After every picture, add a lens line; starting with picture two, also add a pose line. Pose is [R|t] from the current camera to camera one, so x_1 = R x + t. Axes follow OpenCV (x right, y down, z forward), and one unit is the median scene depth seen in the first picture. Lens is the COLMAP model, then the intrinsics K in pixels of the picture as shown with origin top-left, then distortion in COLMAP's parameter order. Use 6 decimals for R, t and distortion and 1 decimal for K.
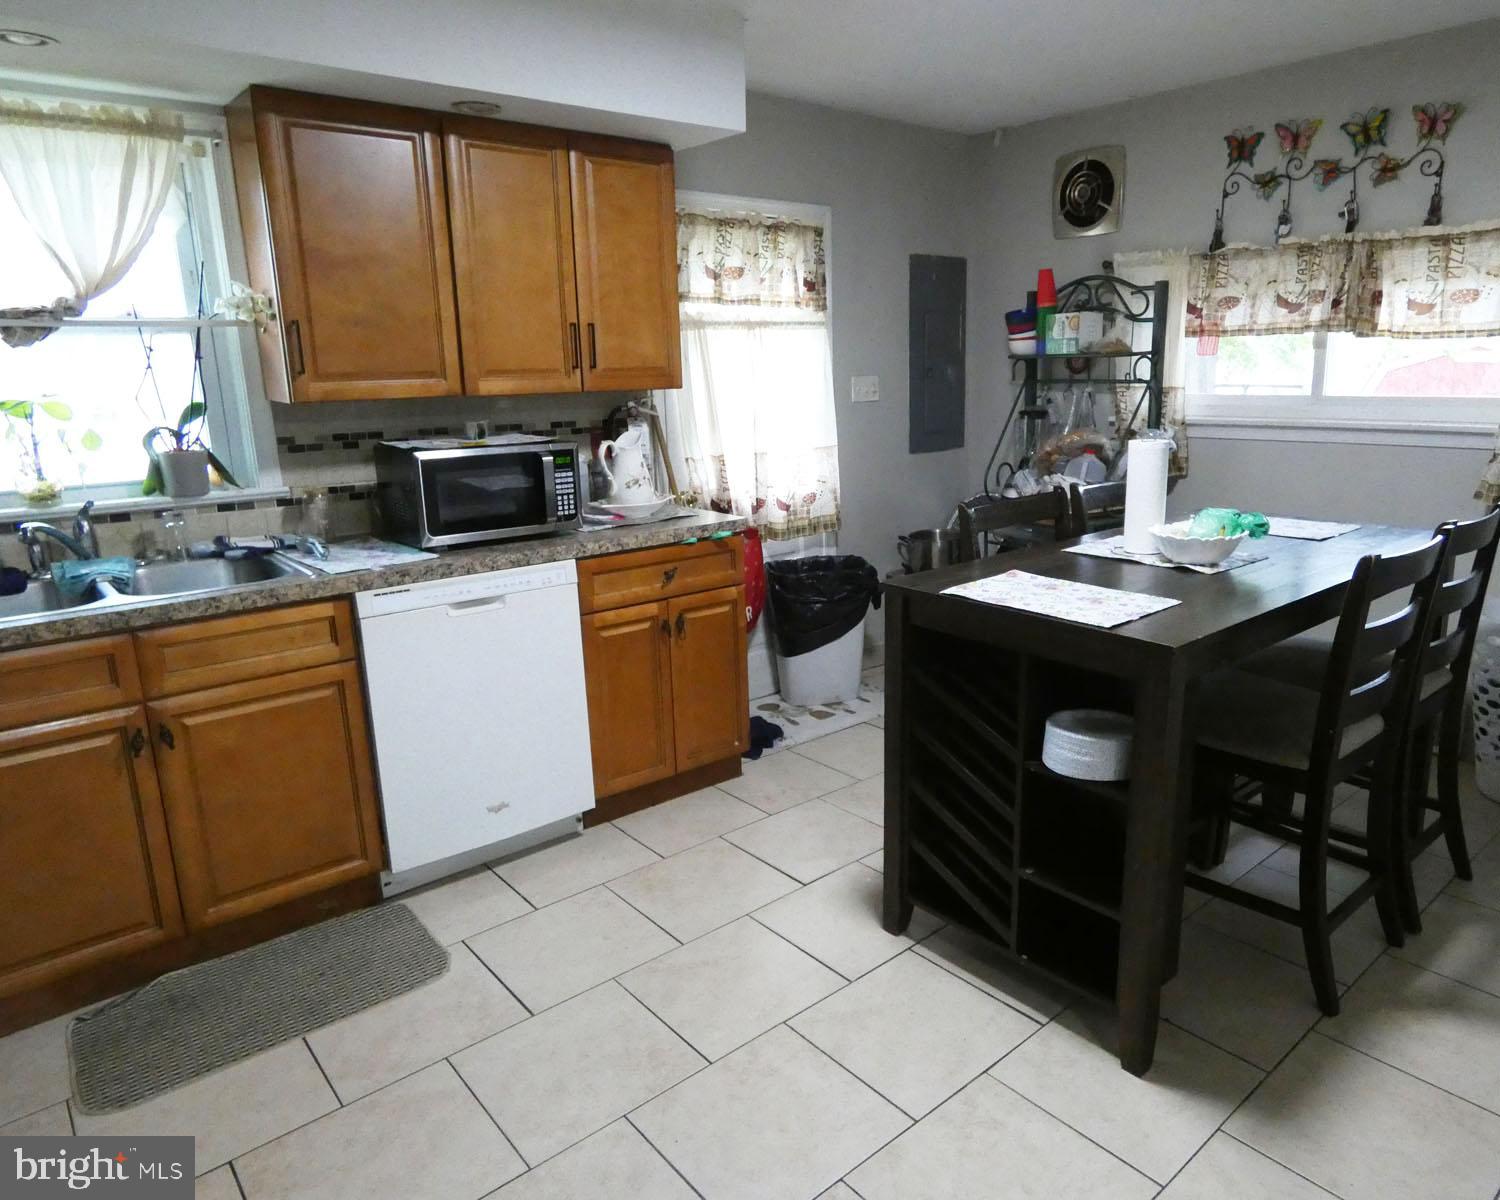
lens RADIAL K [[997.2, 0, 824.0], [0, 997.2, 594.2], [0, 0, 1]] dist [0.010841, -0.014729]
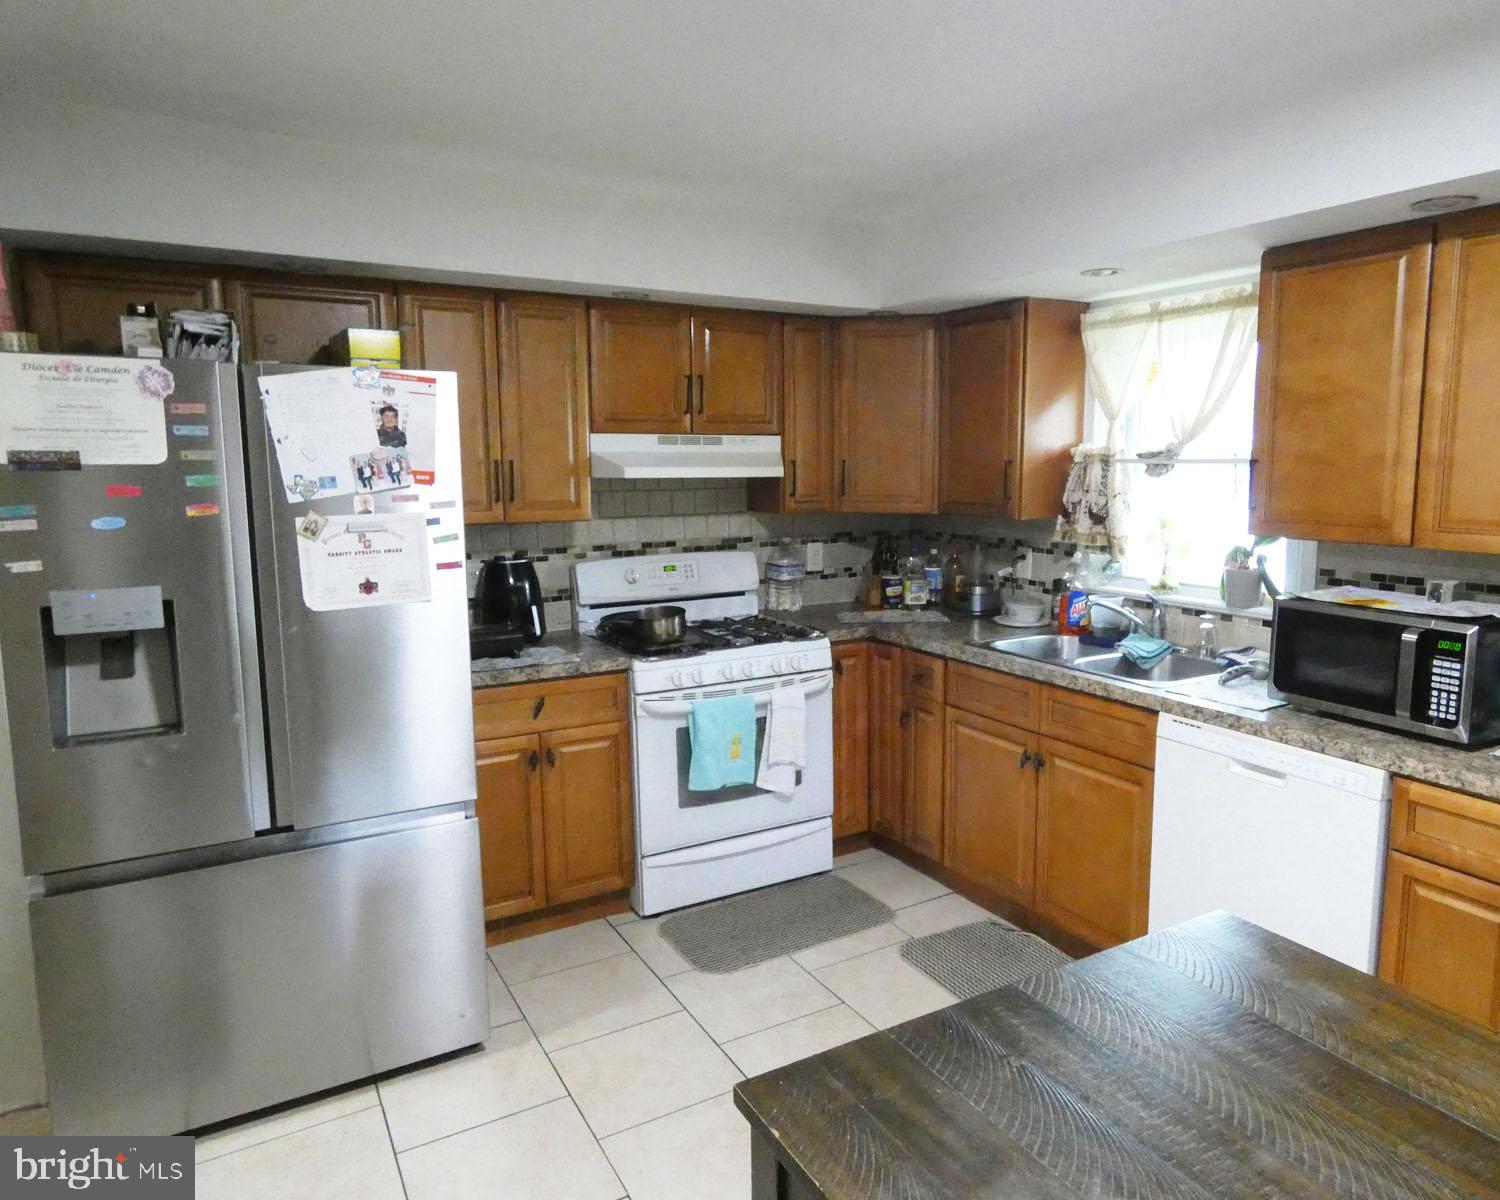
lens RADIAL K [[997.2, 0, 838.3], [0, 997.2, 607.2], [0, 0, 1]] dist [0.010841, -0.014729]
pose [[-0.175711, 0.152984, -0.972482, 0.468061], [-0.227420, 0.954822, 0.191297, -0.178405], [0.957813, 0.254775, -0.132981, 0.596035]]
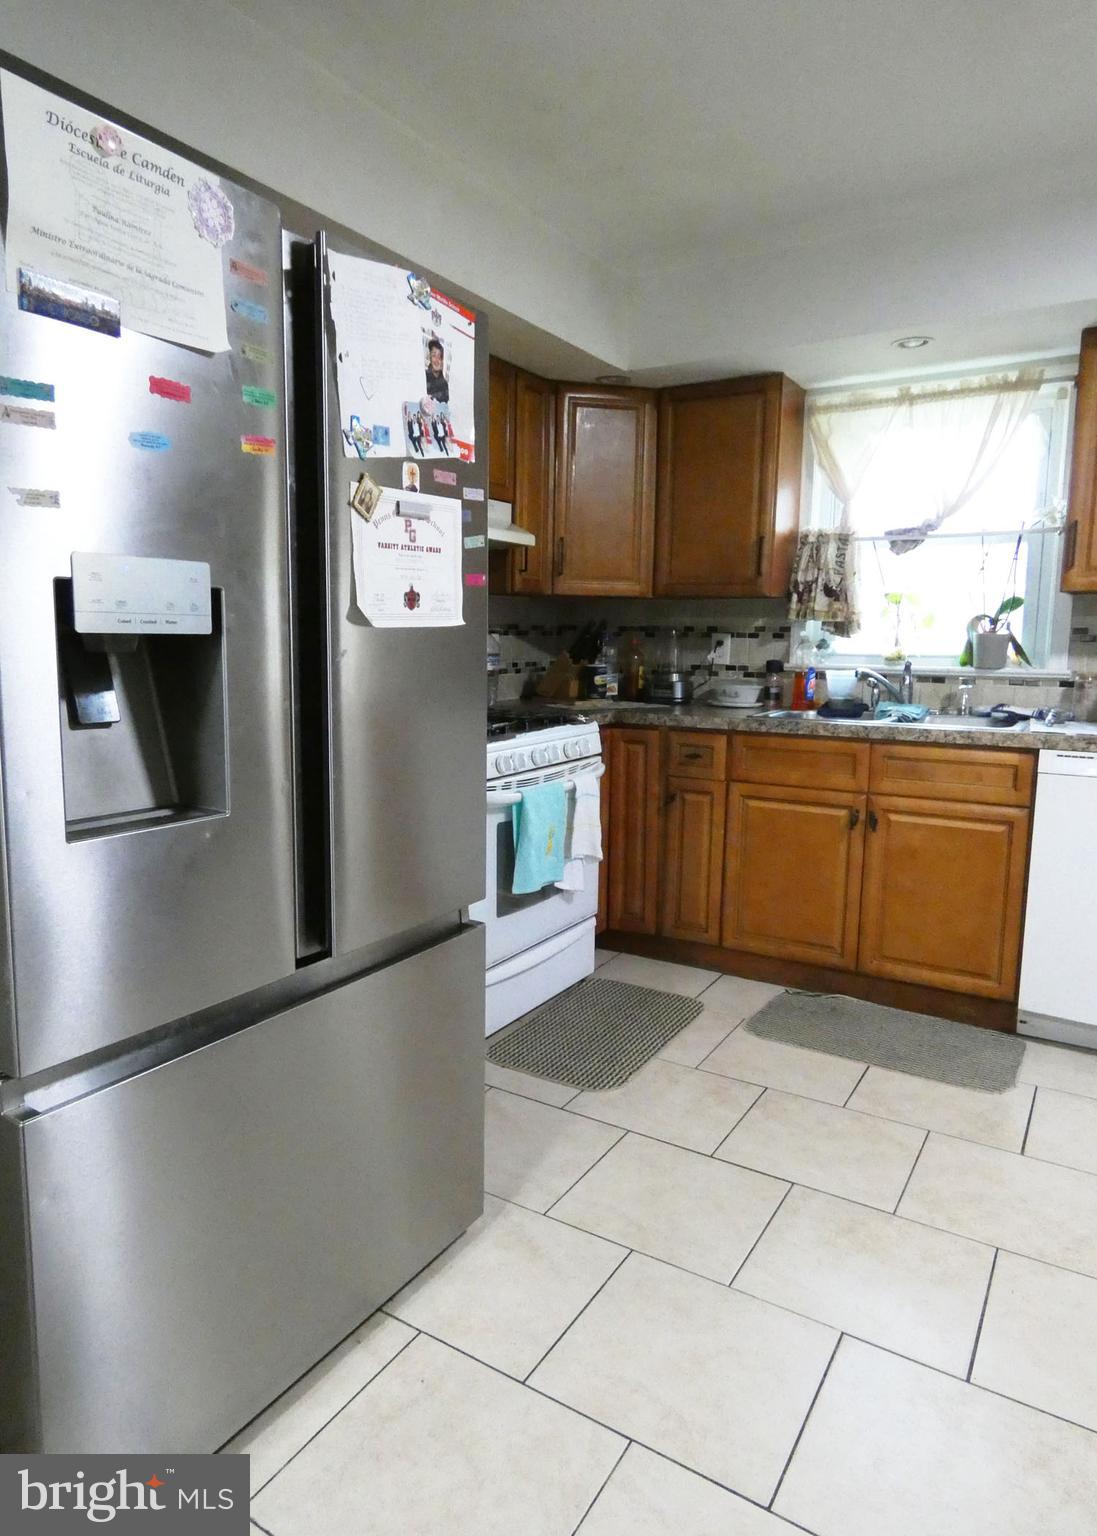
lens RADIAL K [[934.9, 0, 523.3], [0, 934.9, 772.4], [0, 0, 1]] dist [-0.005103, -0.009525]
pose [[0.259465, 0.152604, -0.953619, 0.302873], [-0.235002, 0.967733, 0.090922, 0.049859], [0.936724, 0.200512, 0.286955, 0.110374]]
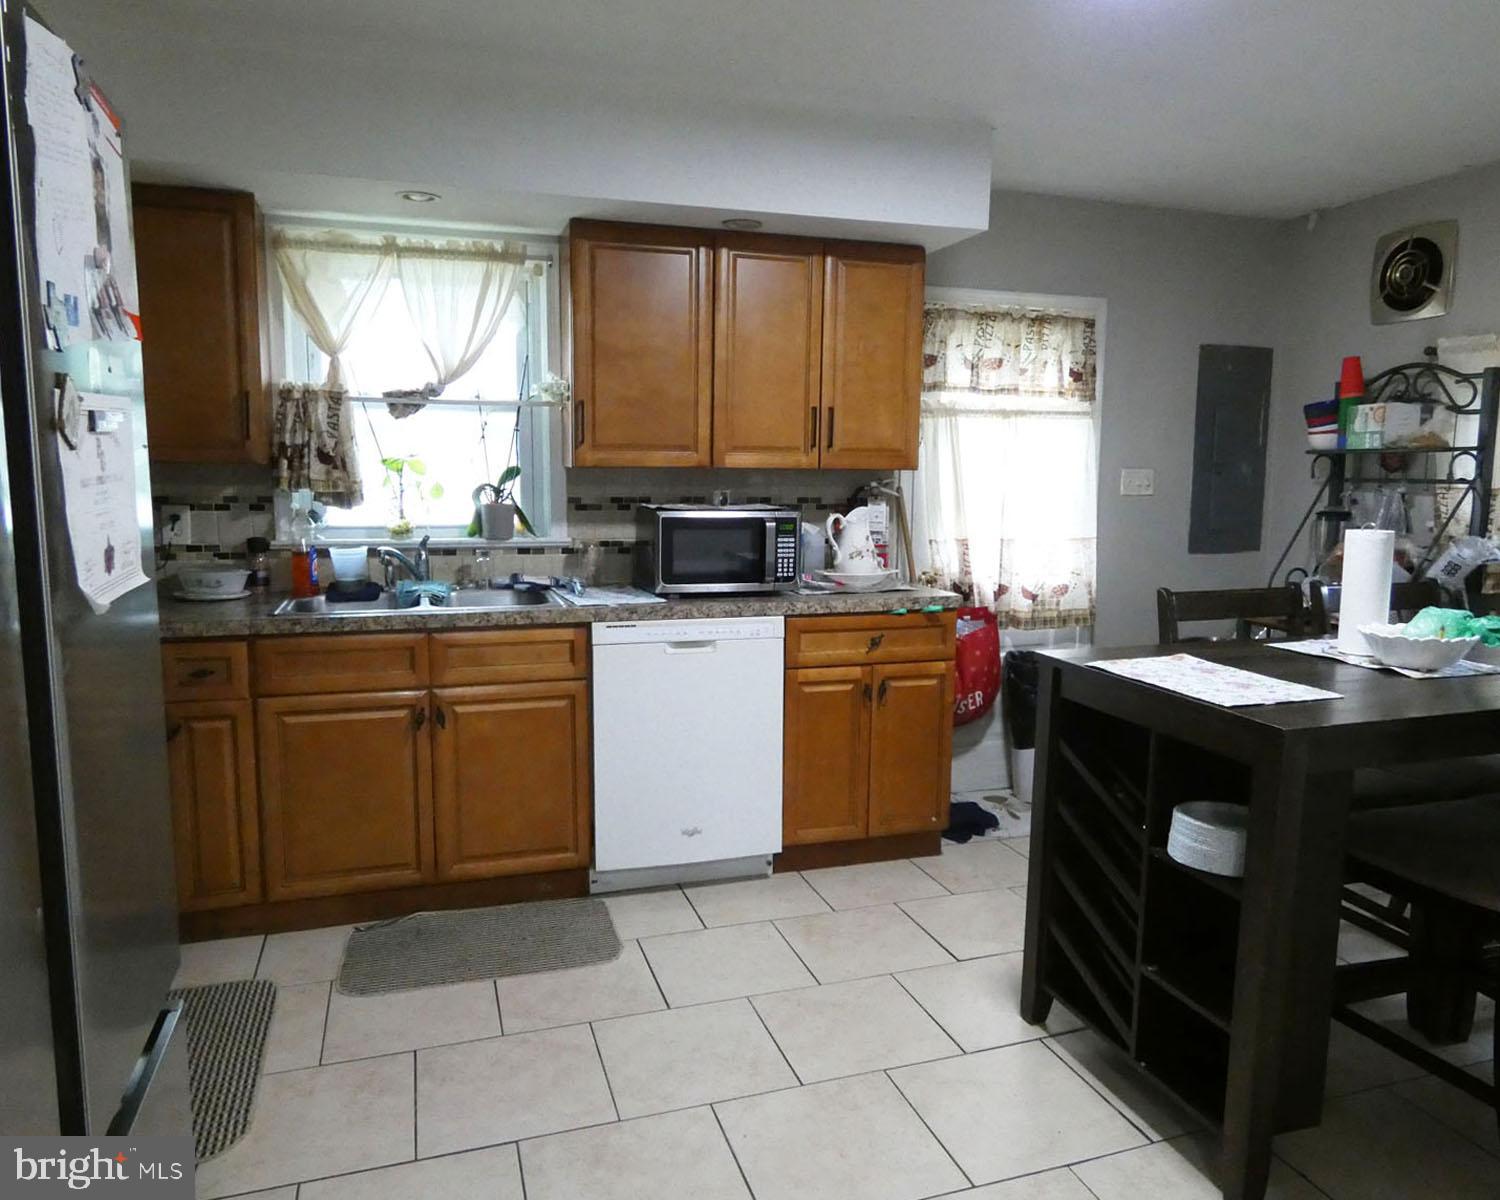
lens RADIAL K [[1039.6, 0, 757.9], [0, 1039.6, 607.6], [0, 0, 1]] dist [-0.010413, -0.007139]
pose [[0.915399, 0.076917, -0.395130, 0.152247], [-0.114942, 0.990653, -0.073443, 0.037486], [0.385788, 0.112647, 0.915685, -0.046639]]
